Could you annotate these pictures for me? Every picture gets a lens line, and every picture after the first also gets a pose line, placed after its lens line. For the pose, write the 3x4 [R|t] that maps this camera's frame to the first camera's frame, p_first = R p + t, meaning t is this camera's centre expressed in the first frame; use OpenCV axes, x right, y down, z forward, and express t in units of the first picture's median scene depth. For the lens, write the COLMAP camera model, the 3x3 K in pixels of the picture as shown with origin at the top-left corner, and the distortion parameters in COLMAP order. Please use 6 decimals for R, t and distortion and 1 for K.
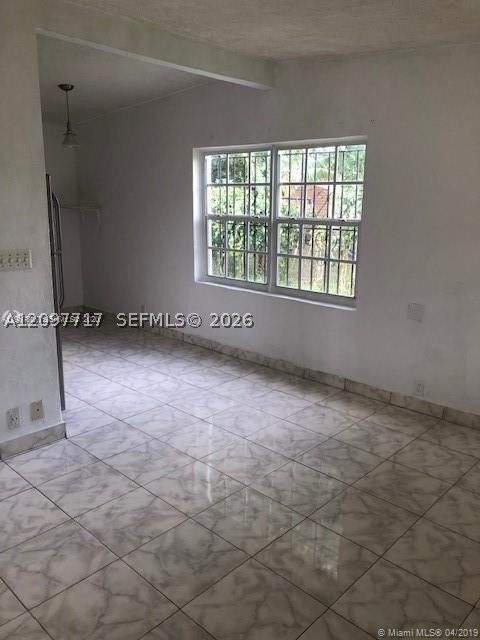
lens RADIAL K [[518.7, 0, 240.5], [0, 518.7, 317.7], [0, 0, 1]] dist [0.013497, 0.006994]
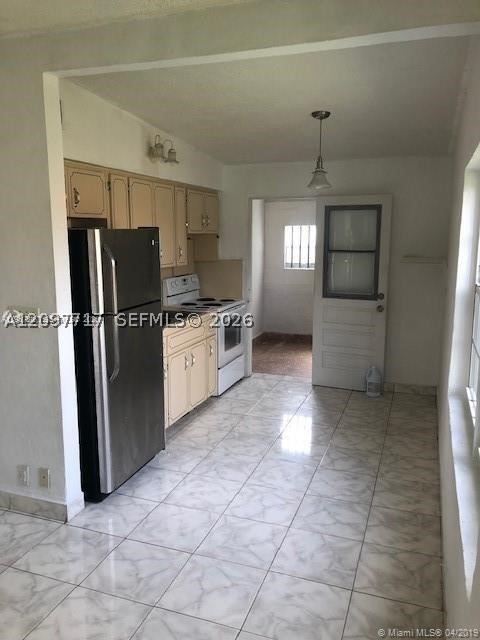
lens RADIAL K [[518.7, 0, 239.7], [0, 518.7, 323.6], [0, 0, 1]] dist [0.013497, 0.006994]
pose [[0.394975, 0.151474, -0.906119, 0.391452], [-0.206075, 0.975787, 0.073292, -0.165521], [0.895281, 0.157780, 0.416626, 0.619686]]
